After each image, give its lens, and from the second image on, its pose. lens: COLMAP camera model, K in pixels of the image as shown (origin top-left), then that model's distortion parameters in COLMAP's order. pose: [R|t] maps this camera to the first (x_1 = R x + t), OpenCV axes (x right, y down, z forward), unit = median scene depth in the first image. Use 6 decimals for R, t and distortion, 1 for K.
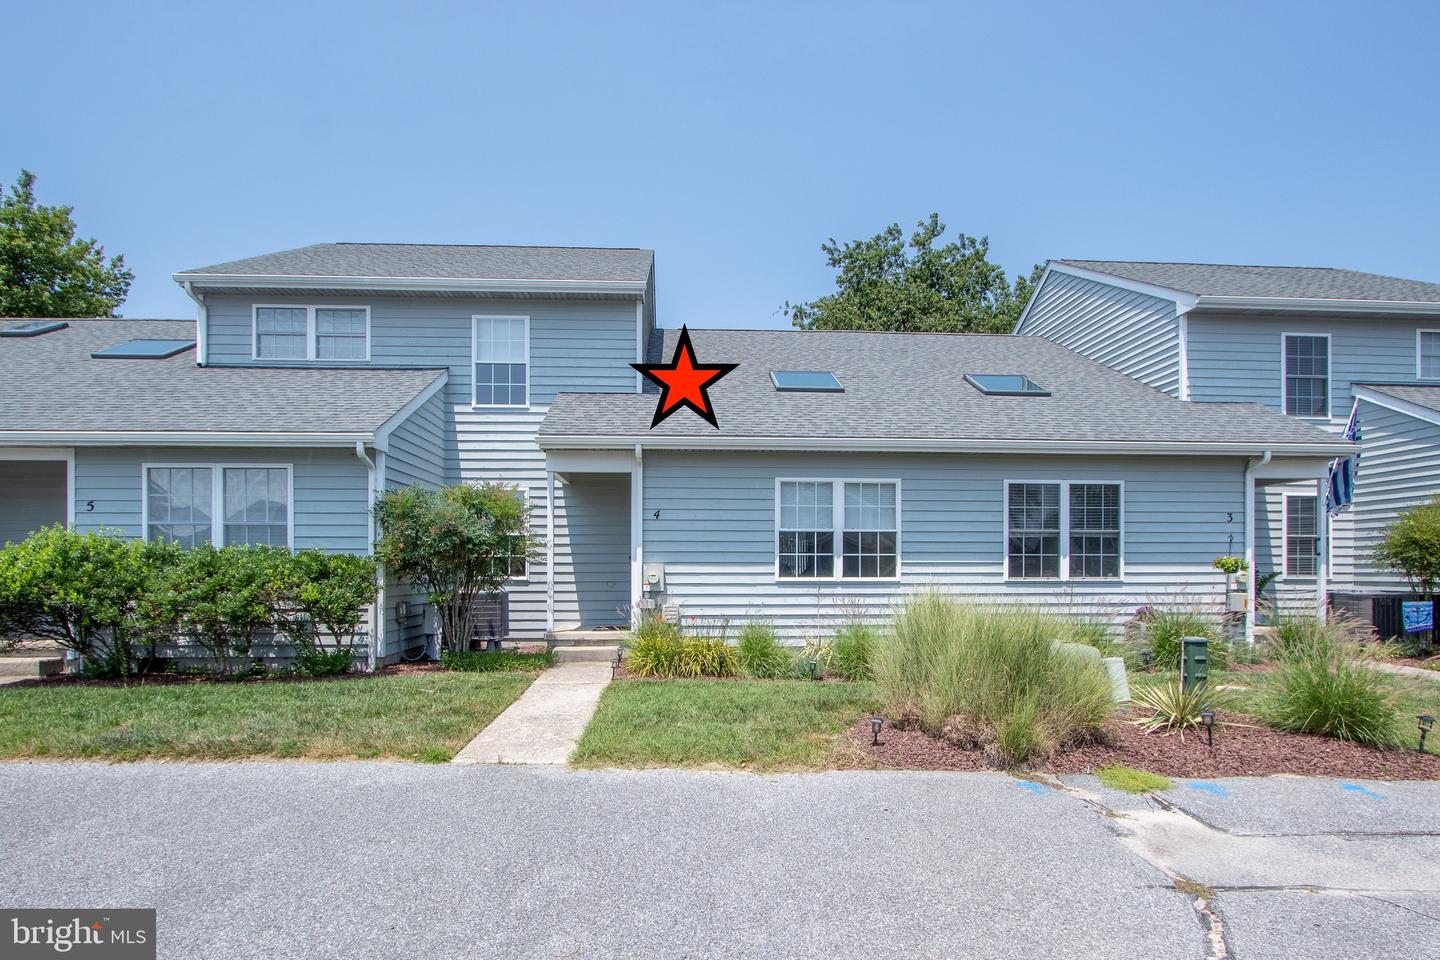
lens RADIAL K [[699.1, 0, 719.7], [0, 699.1, 487.9], [0, 0, 1]] dist [-0.009033, -0.000680]
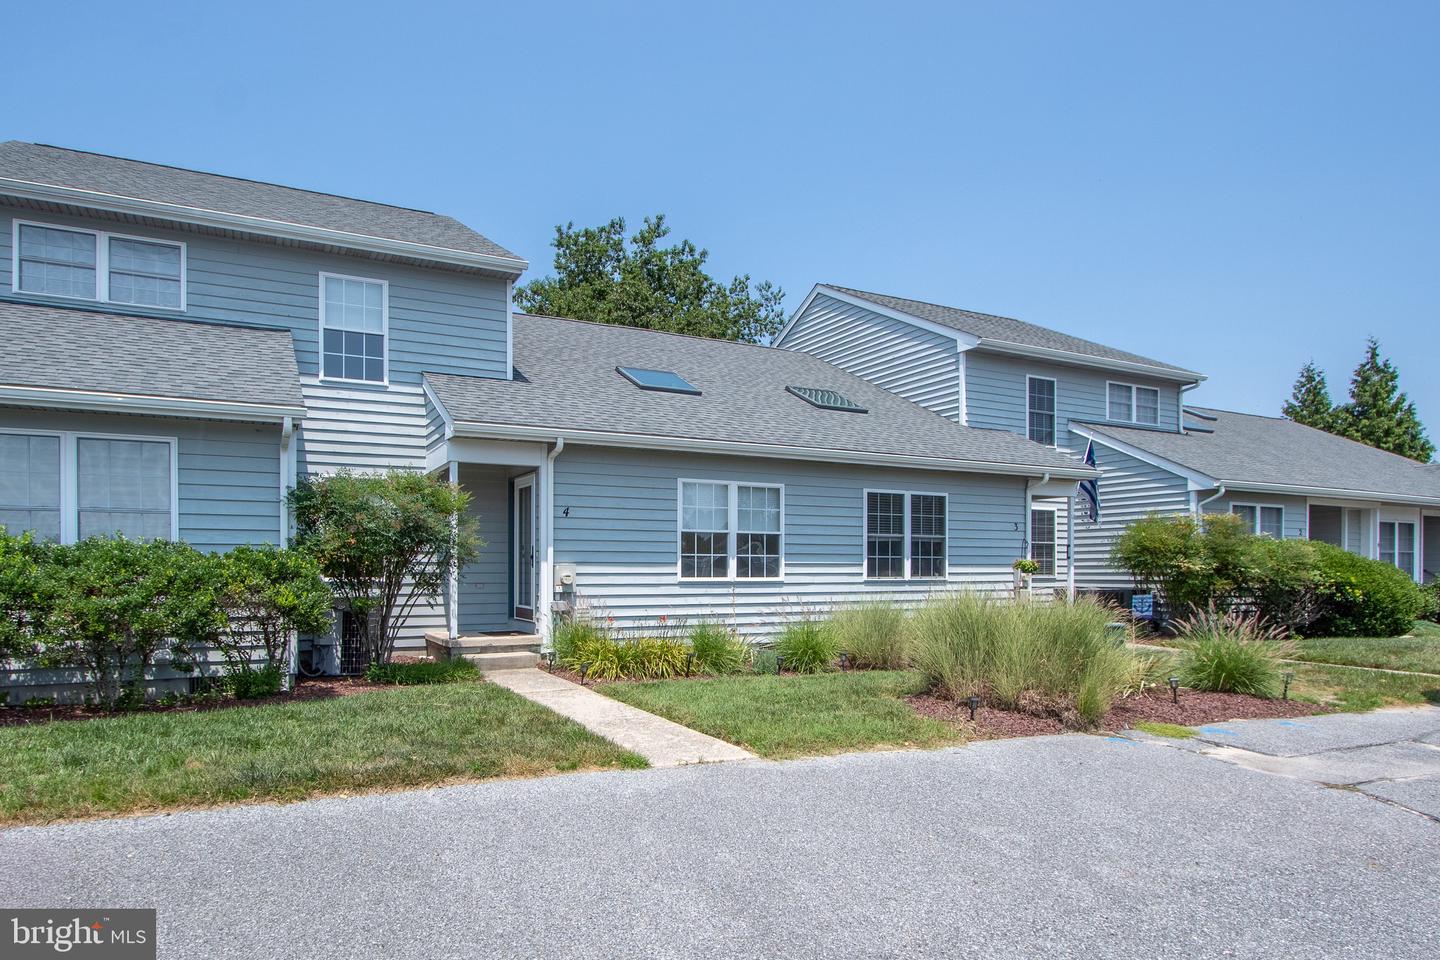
lens RADIAL K [[732.5, 0, 685.7], [0, 732.5, 483.0], [0, 0, 1]] dist [-0.007464, -0.000396]
pose [[0.939356, 0.040700, 0.340520, -0.255165], [-0.039893, 0.999160, -0.009375, 0.001451], [-0.340616, -0.004778, 0.940191, 0.007249]]
